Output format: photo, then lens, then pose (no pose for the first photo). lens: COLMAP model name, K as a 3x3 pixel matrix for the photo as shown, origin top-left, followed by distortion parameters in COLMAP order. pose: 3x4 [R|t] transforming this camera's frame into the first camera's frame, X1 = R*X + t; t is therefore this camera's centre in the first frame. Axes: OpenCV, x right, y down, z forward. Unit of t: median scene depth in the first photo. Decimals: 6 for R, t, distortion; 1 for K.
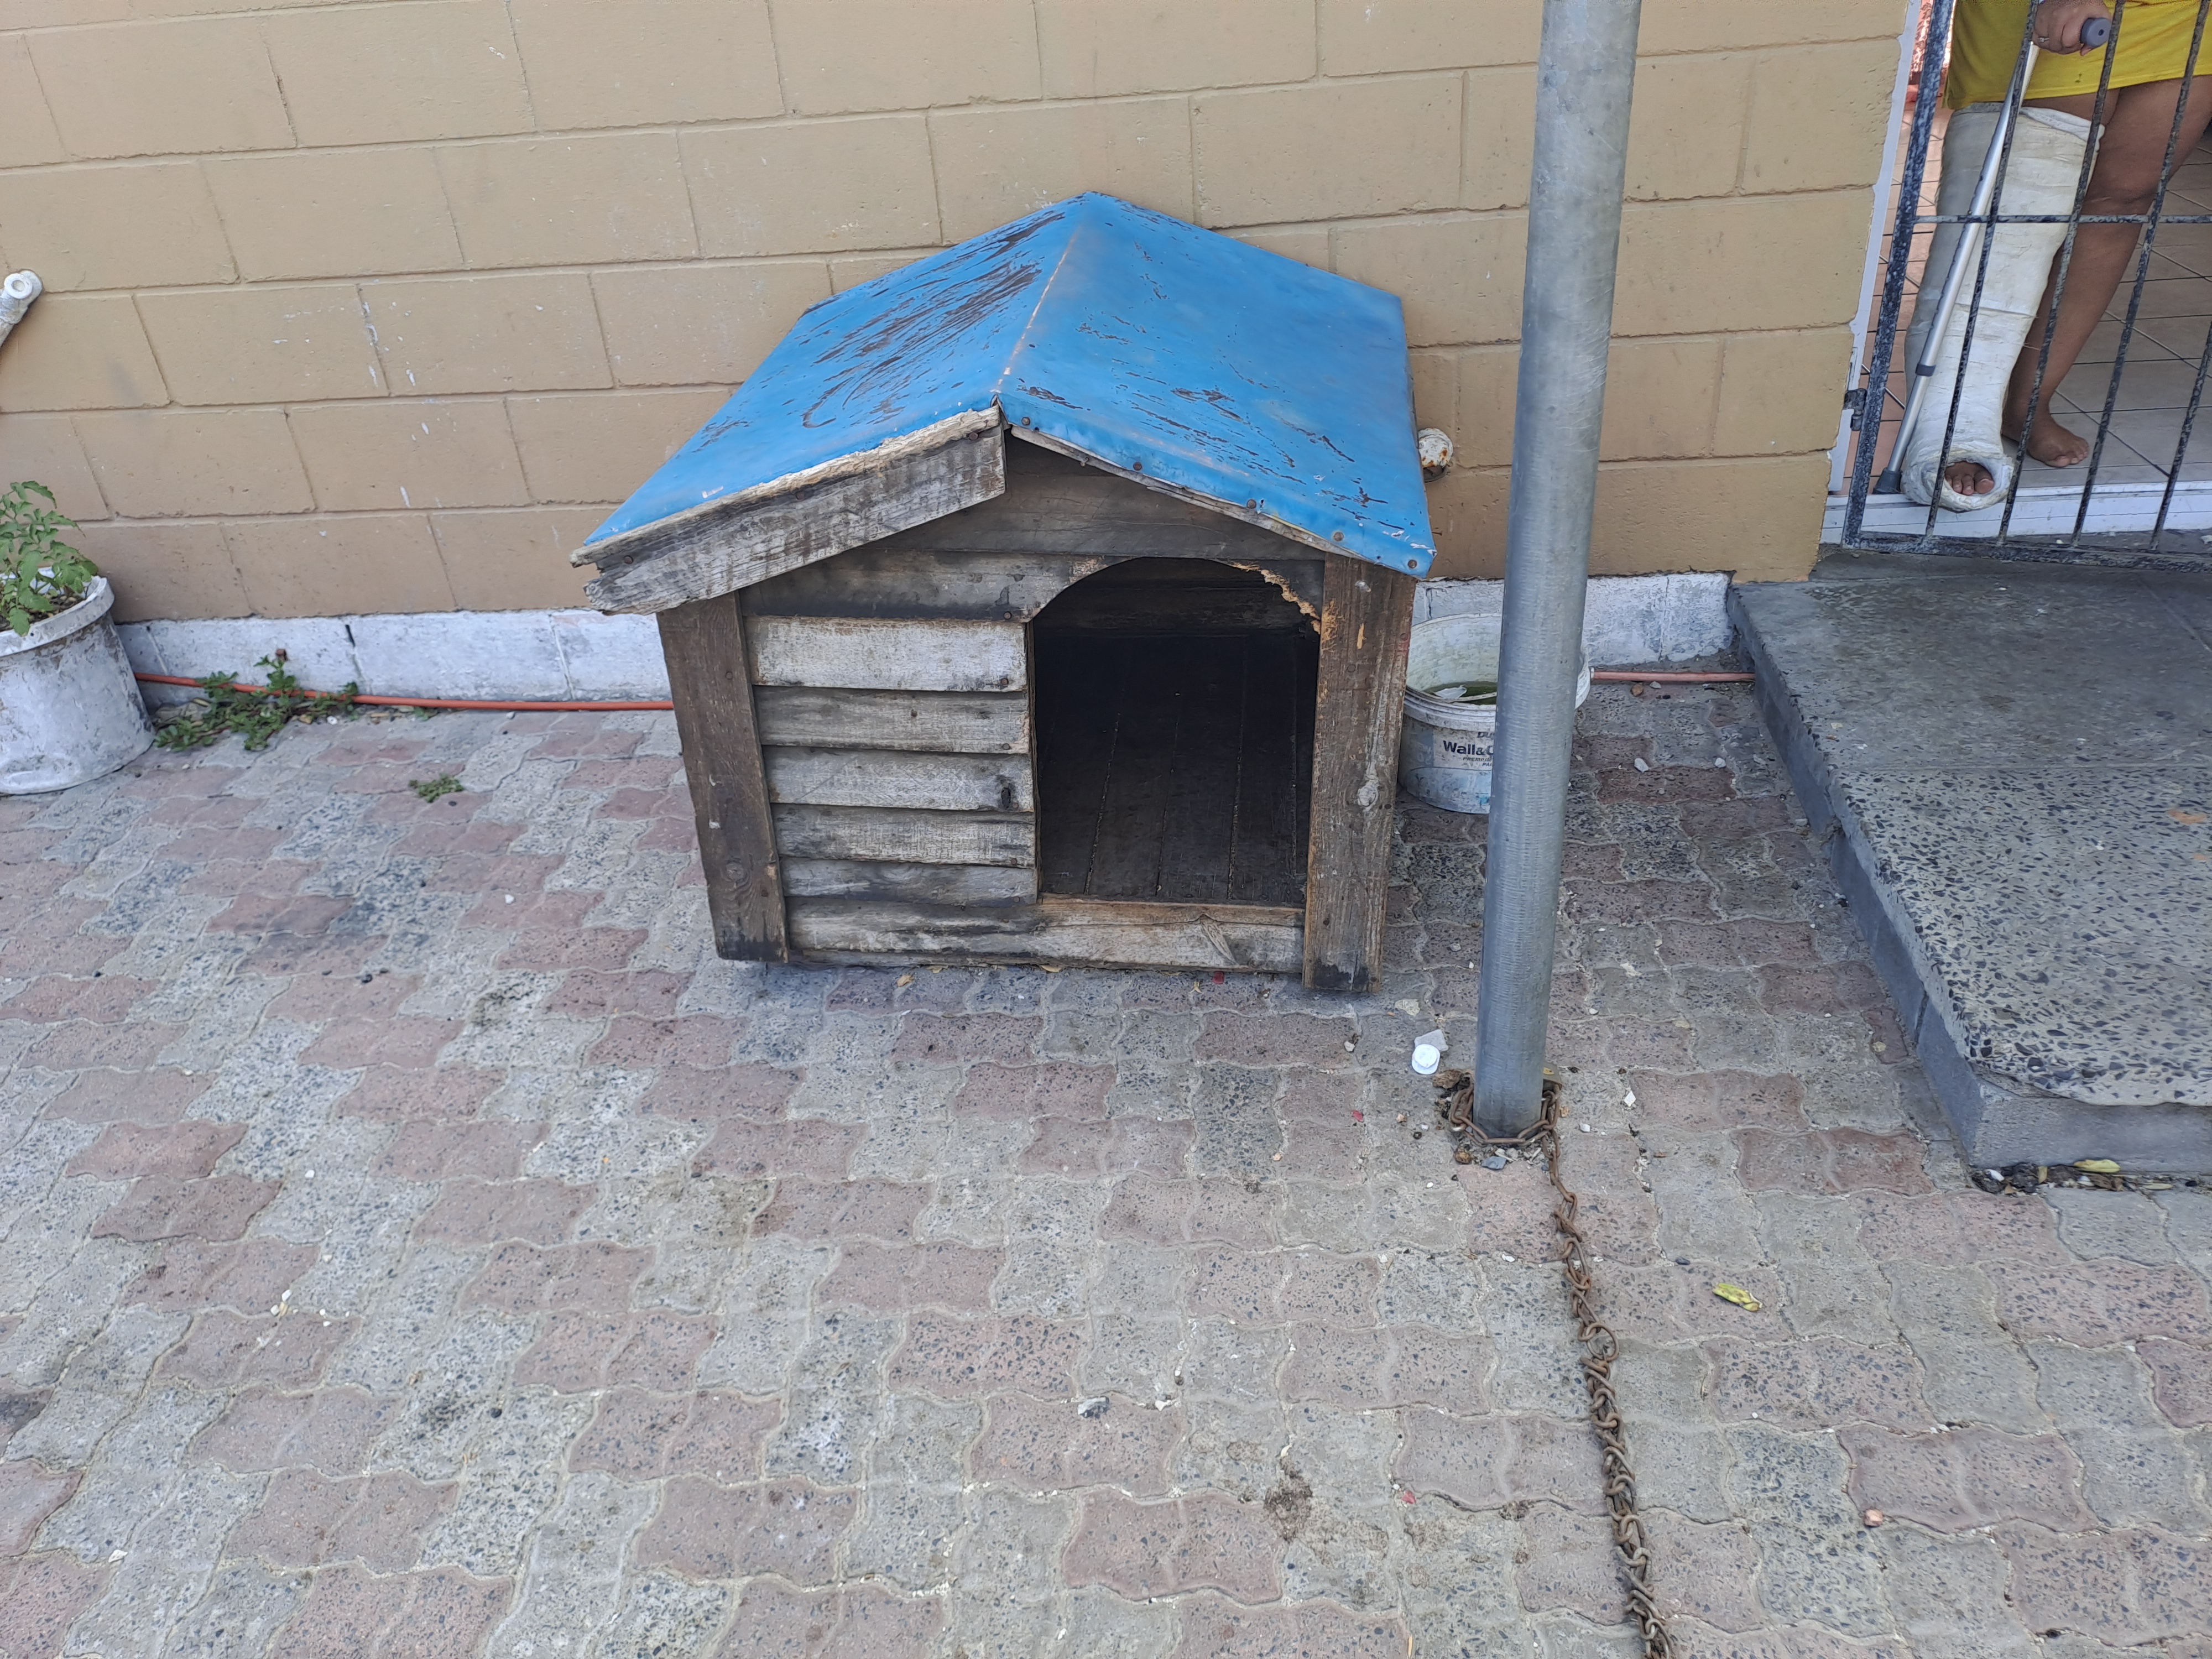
lens RADIAL K [[1611.5, 0, 1088.6], [0, 1611.5, 815.3], [0, 0, 1]] dist [0.129774, -0.204958]
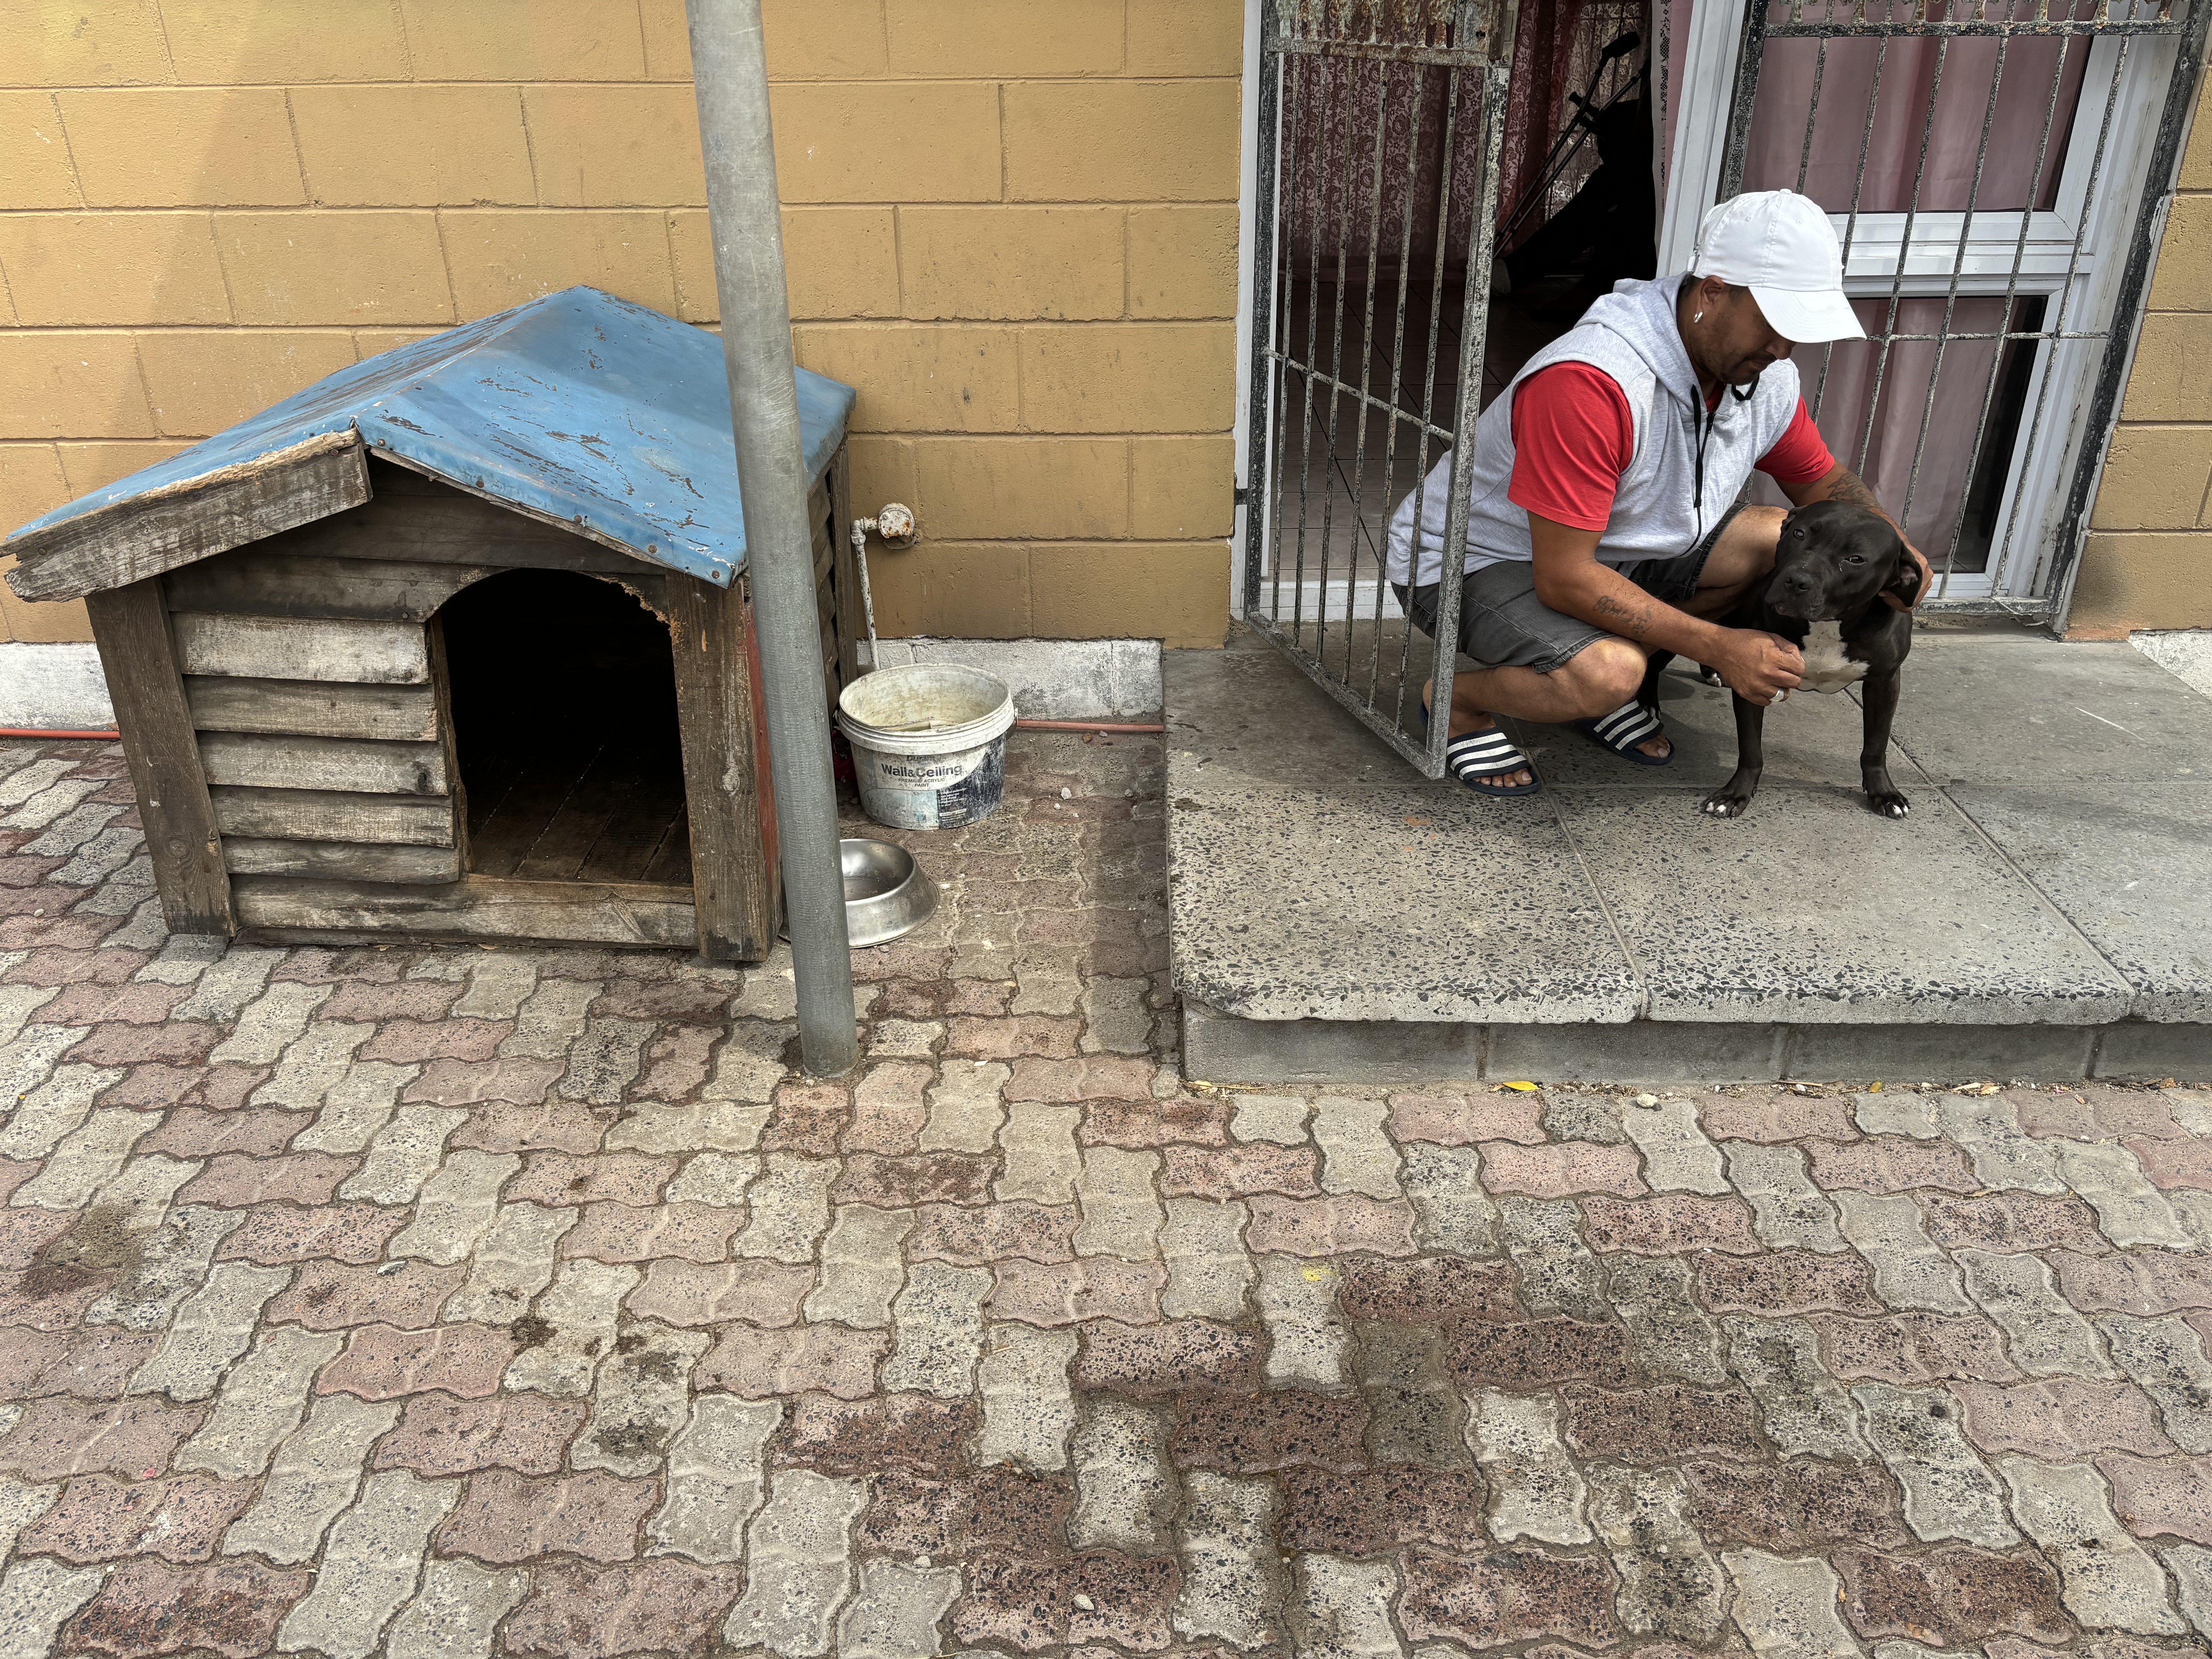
lens RADIAL K [[1657.5, 0, 1106.0], [0, 1657.5, 829.5], [0, 0, 1]] dist [0.025555, -0.003065]
pose [[0.993841, 0.019350, 0.109111, 0.298434], [-0.010546, 0.996683, -0.080691, 0.111276], [-0.110311, 0.079043, 0.990749, -0.210721]]
